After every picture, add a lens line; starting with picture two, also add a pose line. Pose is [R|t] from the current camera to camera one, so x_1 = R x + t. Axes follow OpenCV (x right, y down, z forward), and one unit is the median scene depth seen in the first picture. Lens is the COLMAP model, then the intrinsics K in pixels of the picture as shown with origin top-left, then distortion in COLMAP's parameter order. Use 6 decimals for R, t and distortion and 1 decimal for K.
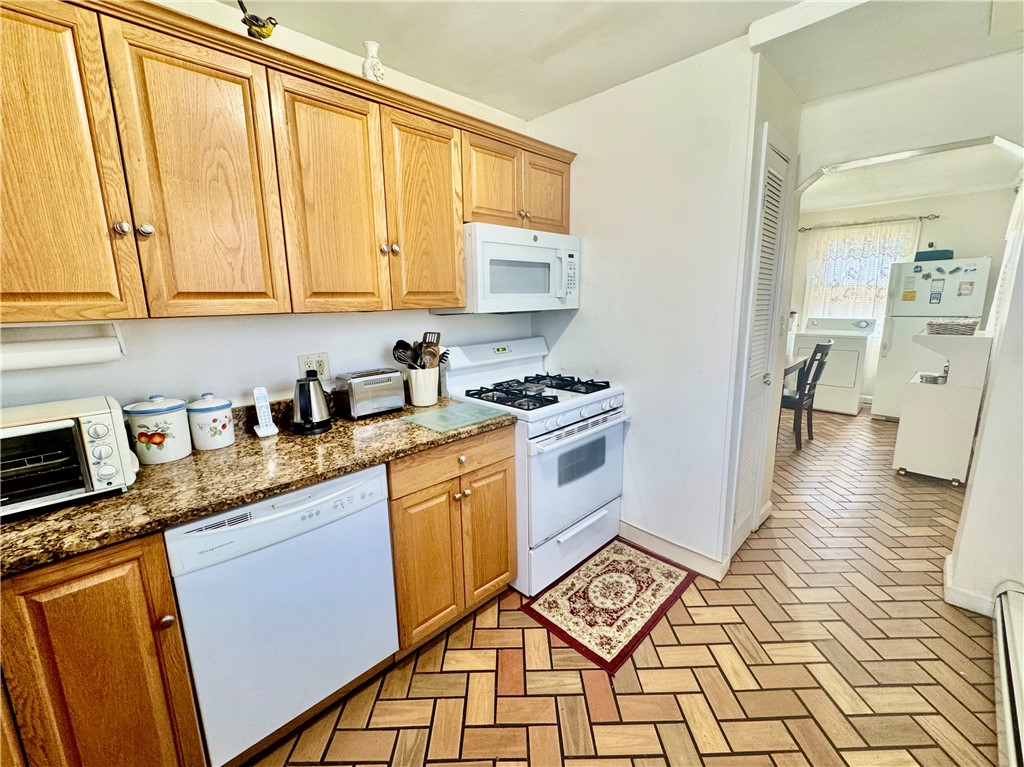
lens RADIAL K [[414.5, 0, 519.9], [0, 414.5, 376.5], [0, 0, 1]] dist [-0.002633, 0.001039]
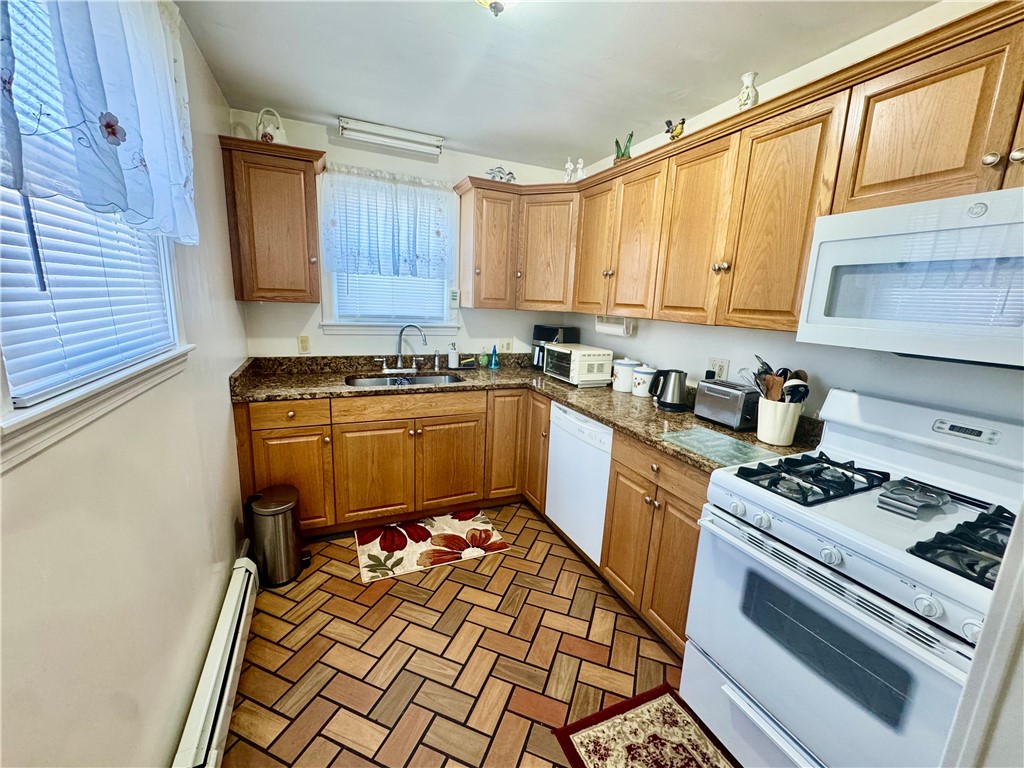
lens RADIAL K [[414.5, 0, 522.2], [0, 414.5, 380.9], [0, 0, 1]] dist [-0.002633, 0.001039]
pose [[-0.328102, 0.184373, -0.926475, 0.879022], [-0.213994, 0.940764, 0.263001, -0.205306], [0.920085, 0.284551, -0.269212, 0.897916]]
